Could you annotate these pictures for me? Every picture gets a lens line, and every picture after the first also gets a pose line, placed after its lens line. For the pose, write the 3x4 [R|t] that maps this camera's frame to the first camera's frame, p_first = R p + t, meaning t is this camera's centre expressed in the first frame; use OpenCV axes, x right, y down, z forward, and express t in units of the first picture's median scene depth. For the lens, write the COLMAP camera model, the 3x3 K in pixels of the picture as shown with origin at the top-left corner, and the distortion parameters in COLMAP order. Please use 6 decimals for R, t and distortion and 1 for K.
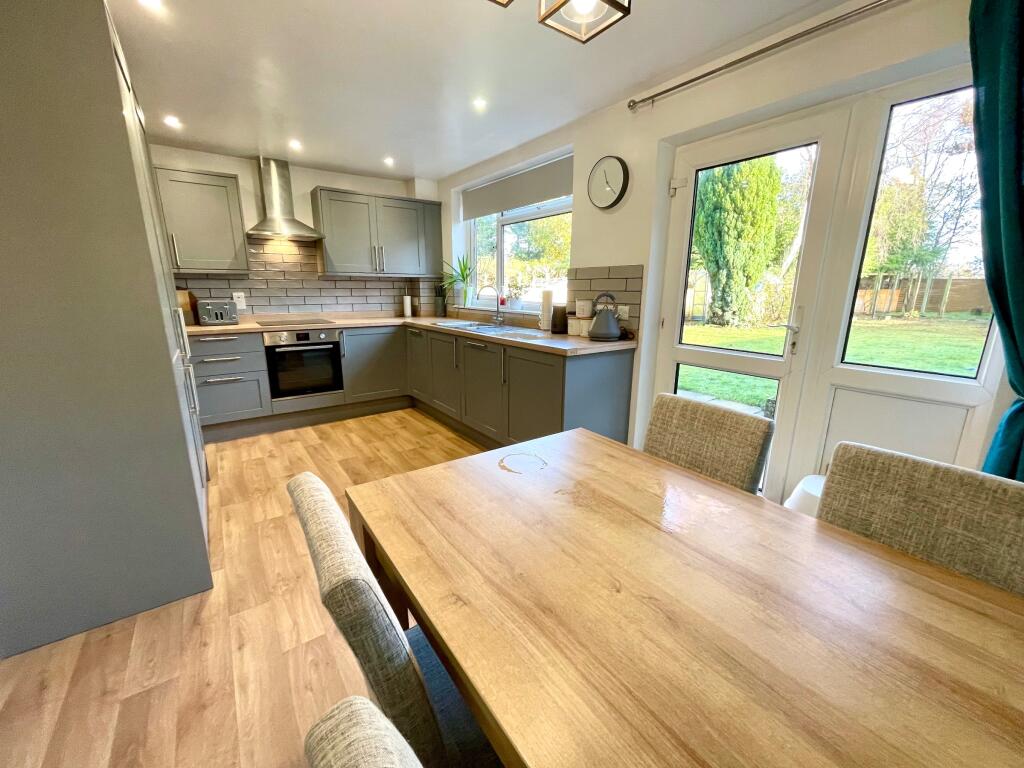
lens RADIAL K [[411.7, 0, 509.2], [0, 411.7, 383.0], [0, 0, 1]] dist [0.000563, -0.000025]
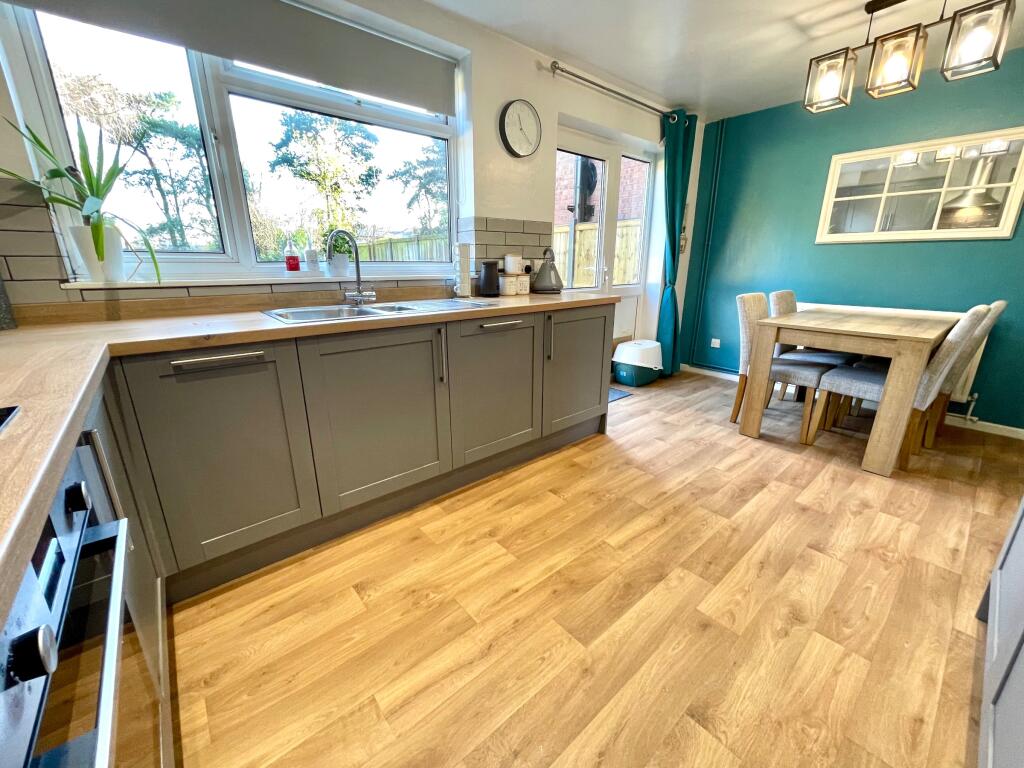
lens RADIAL K [[411.7, 0, 514.5], [0, 411.7, 380.6], [0, 0, 1]] dist [0.000563, -0.000025]
pose [[-0.077597, -0.285960, 0.955095, -0.611948], [0.225137, 0.928212, 0.296202, -0.167494], [-0.971232, 0.238011, -0.007646, 0.843017]]
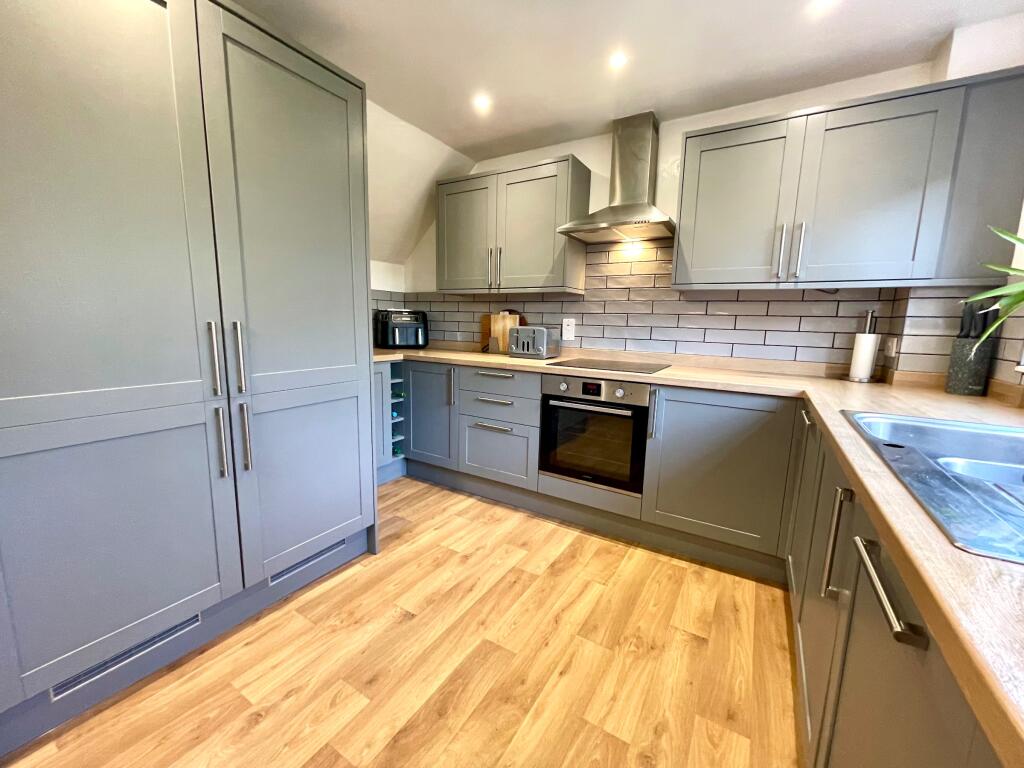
lens RADIAL K [[411.7, 0, 512.5], [0, 411.7, 385.0], [0, 0, 1]] dist [0.000563, -0.000025]
pose [[0.385035, 0.150449, -0.910557, 0.008992], [-0.230723, 0.970986, 0.062871, -0.128247], [0.893597, 0.185879, 0.408576, 0.639894]]
